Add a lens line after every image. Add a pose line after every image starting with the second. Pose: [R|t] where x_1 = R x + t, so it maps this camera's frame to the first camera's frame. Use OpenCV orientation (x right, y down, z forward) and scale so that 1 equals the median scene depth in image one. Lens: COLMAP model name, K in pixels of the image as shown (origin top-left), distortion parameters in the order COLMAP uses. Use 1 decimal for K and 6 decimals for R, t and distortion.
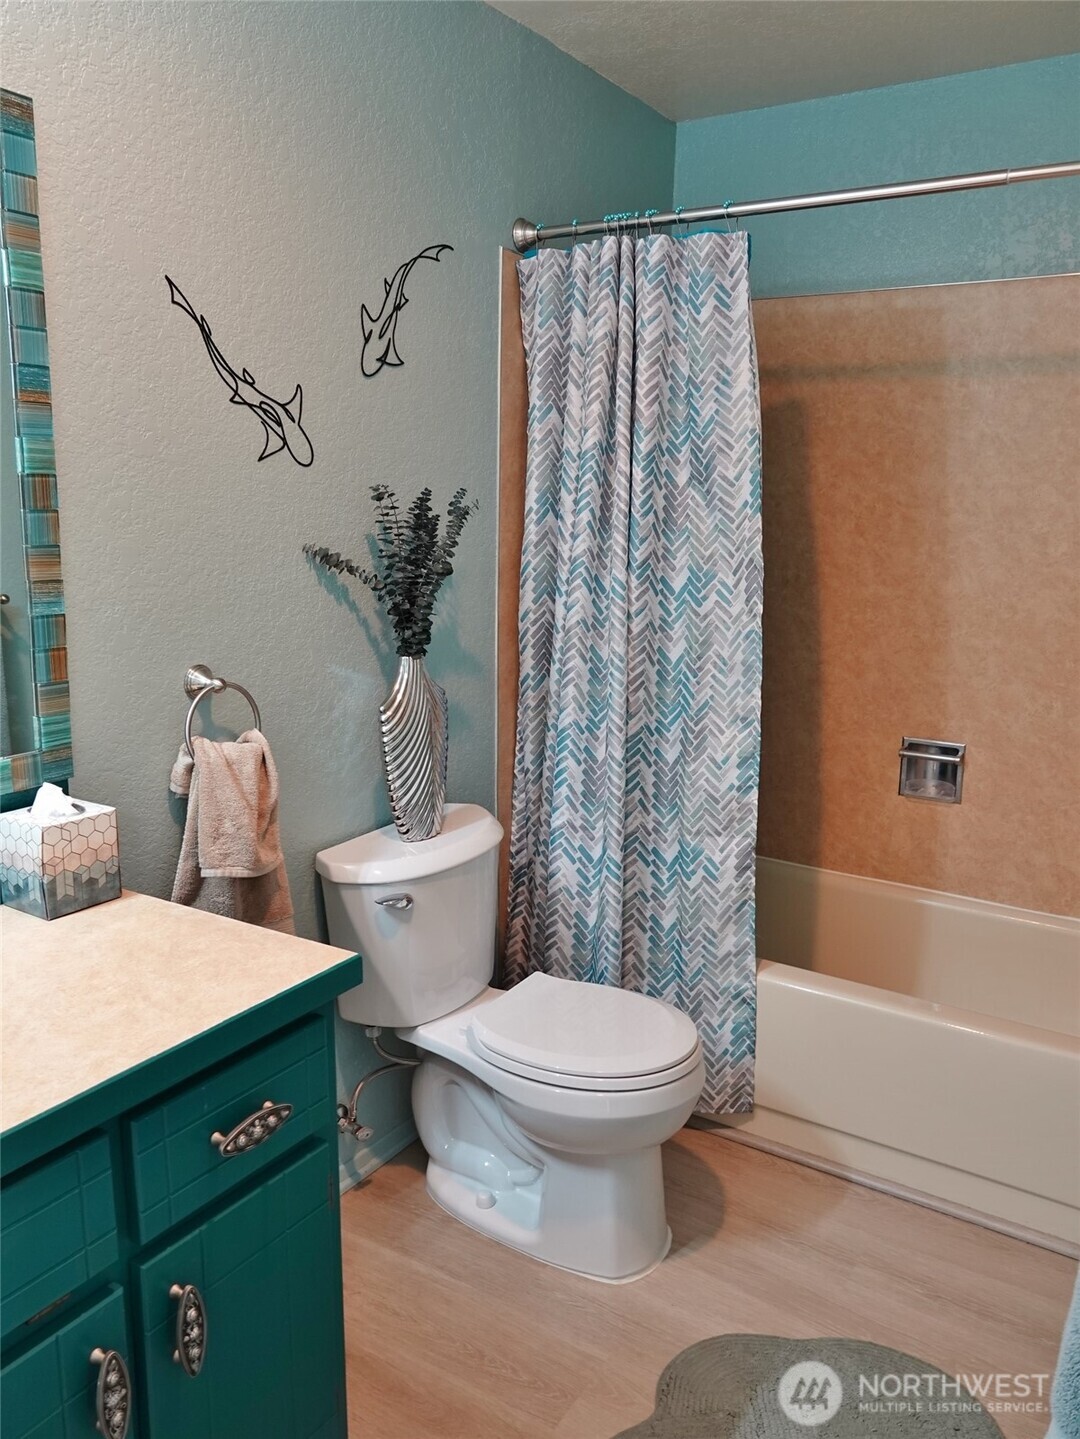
lens RADIAL K [[1130.0, 0, 539.3], [0, 1130.0, 712.9], [0, 0, 1]] dist [0.001332, -0.002301]
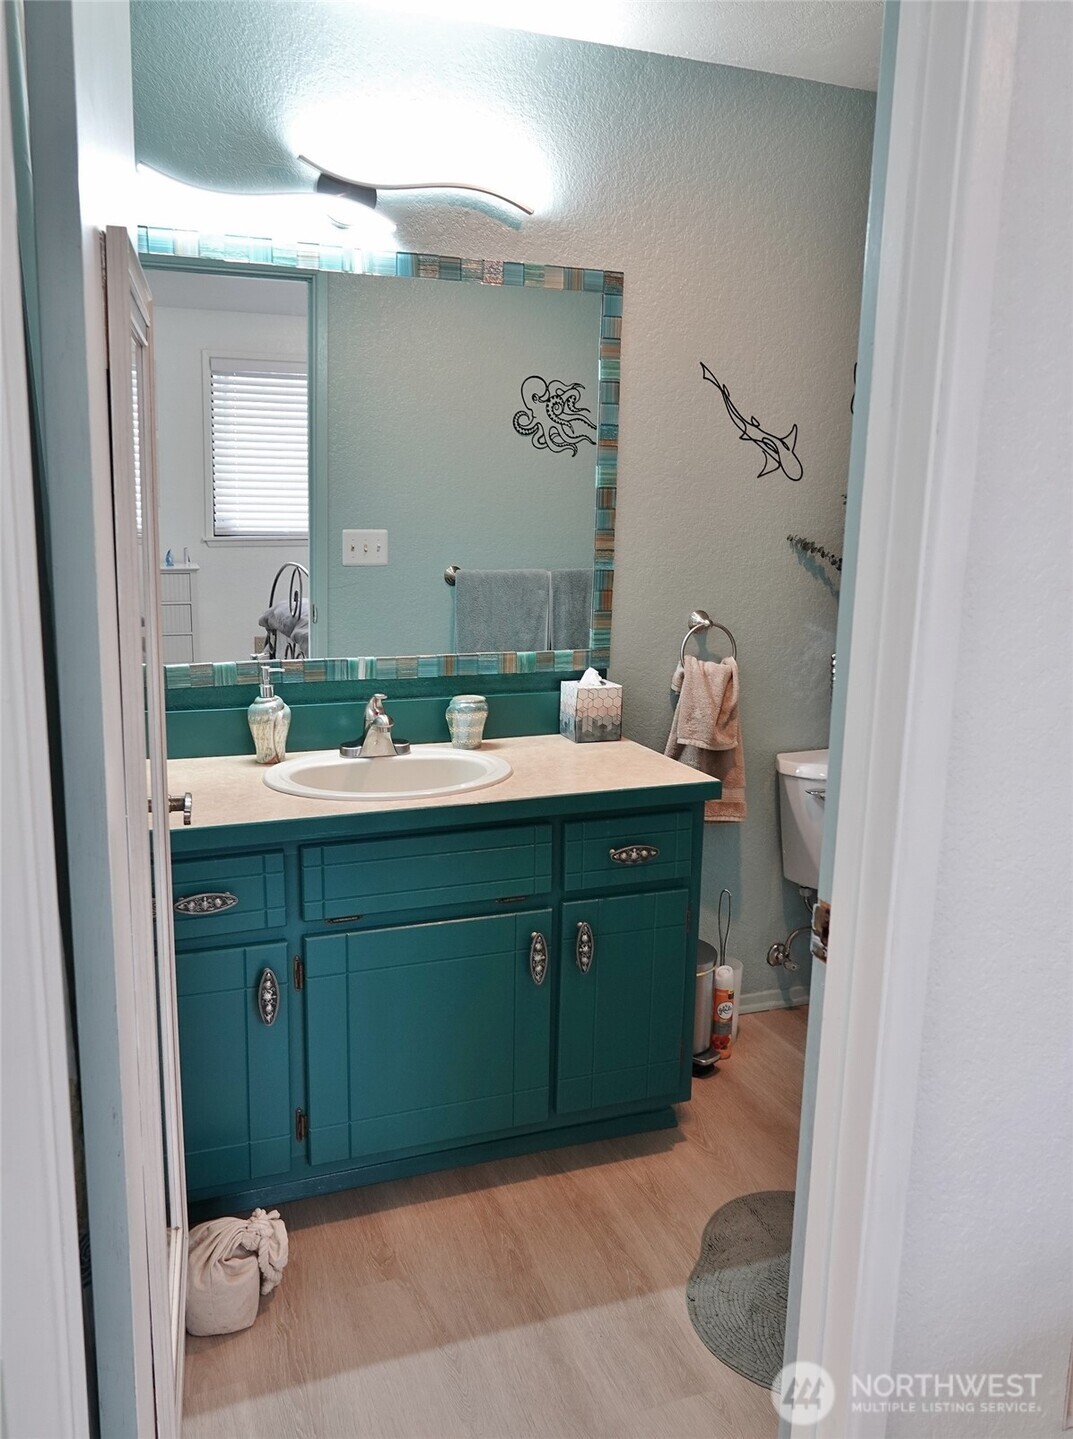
lens RADIAL K [[1132.0, 0, 527.7], [0, 1132.0, 708.6], [0, 0, 1]] dist [0.008698, 0.000691]
pose [[0.801237, 0.118595, -0.586477, 0.441545], [-0.121890, 0.991959, 0.034067, 0.067814], [0.585801, 0.044190, 0.809249, -0.388044]]
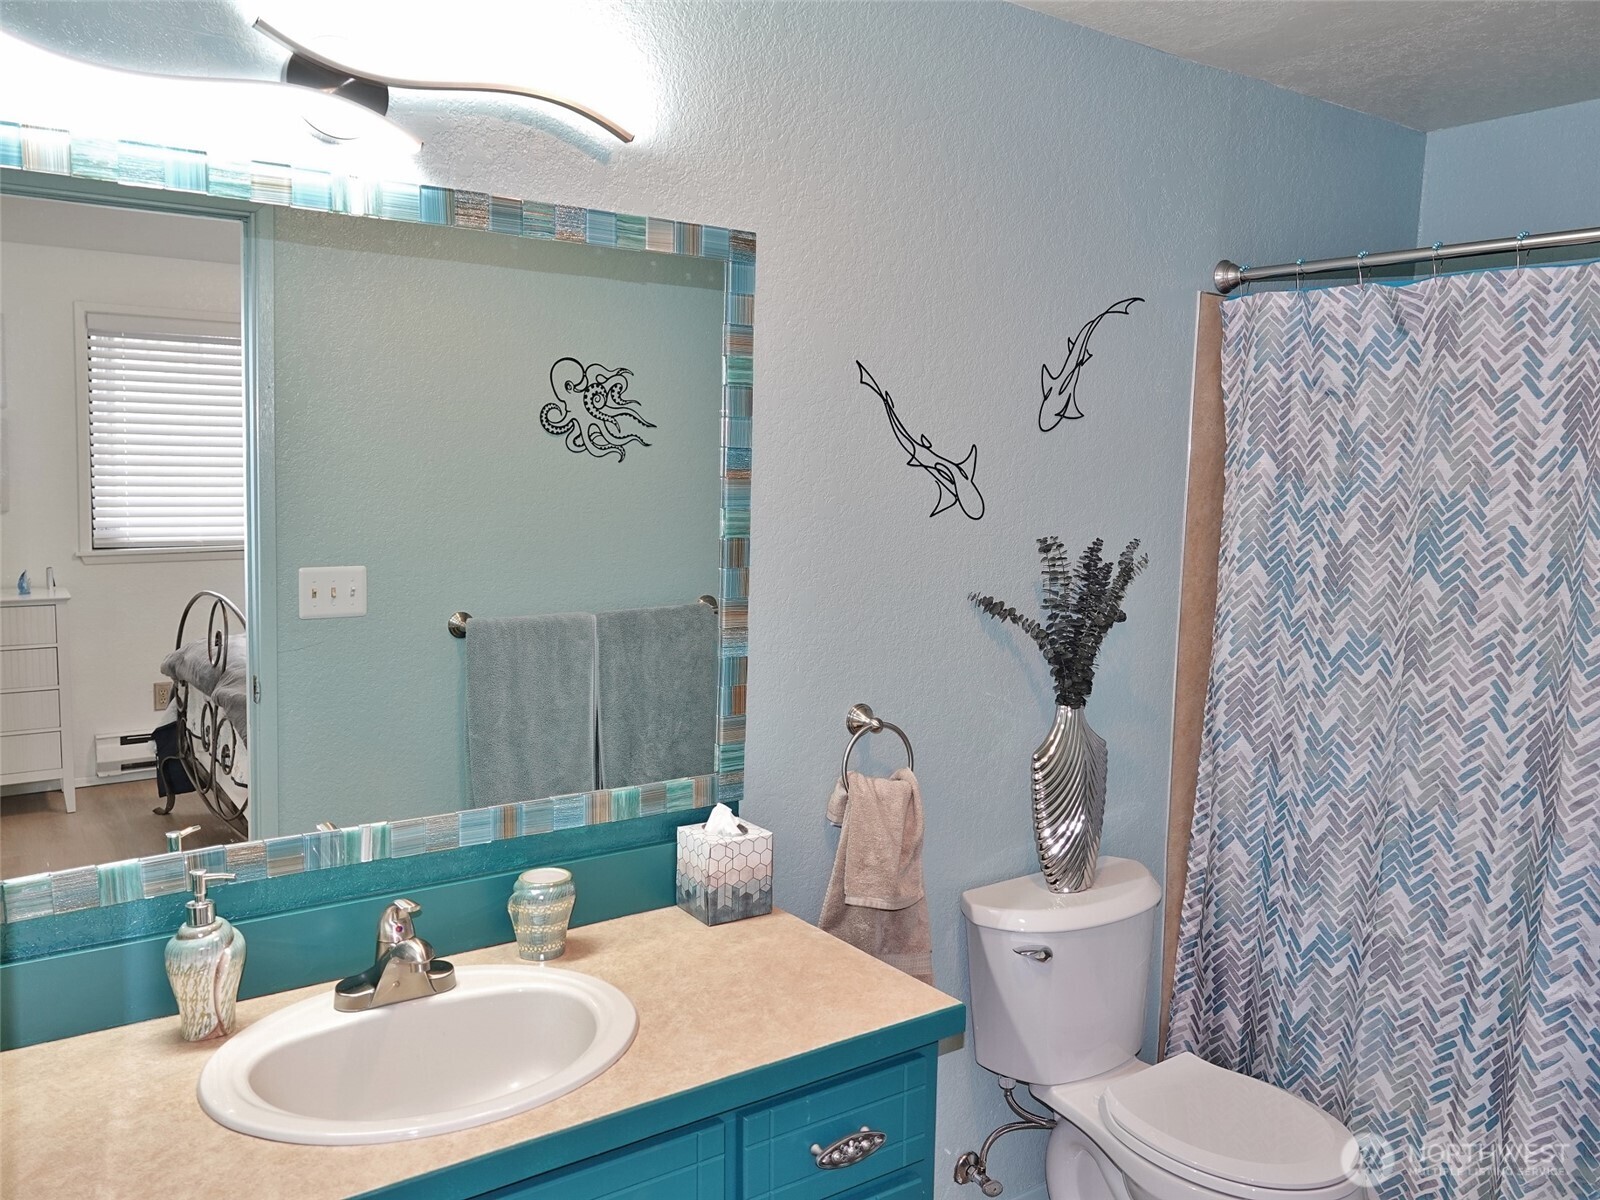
lens RADIAL K [[1258.6, 0, 804.2], [0, 1258.6, 597.3], [0, 0, 1]] dist [0.008698, 0.000691]
pose [[0.923149, 0.049435, -0.381251, 0.106036], [-0.083119, 0.993907, -0.072387, -0.053479], [0.375350, 0.098513, 0.921633, -0.147094]]
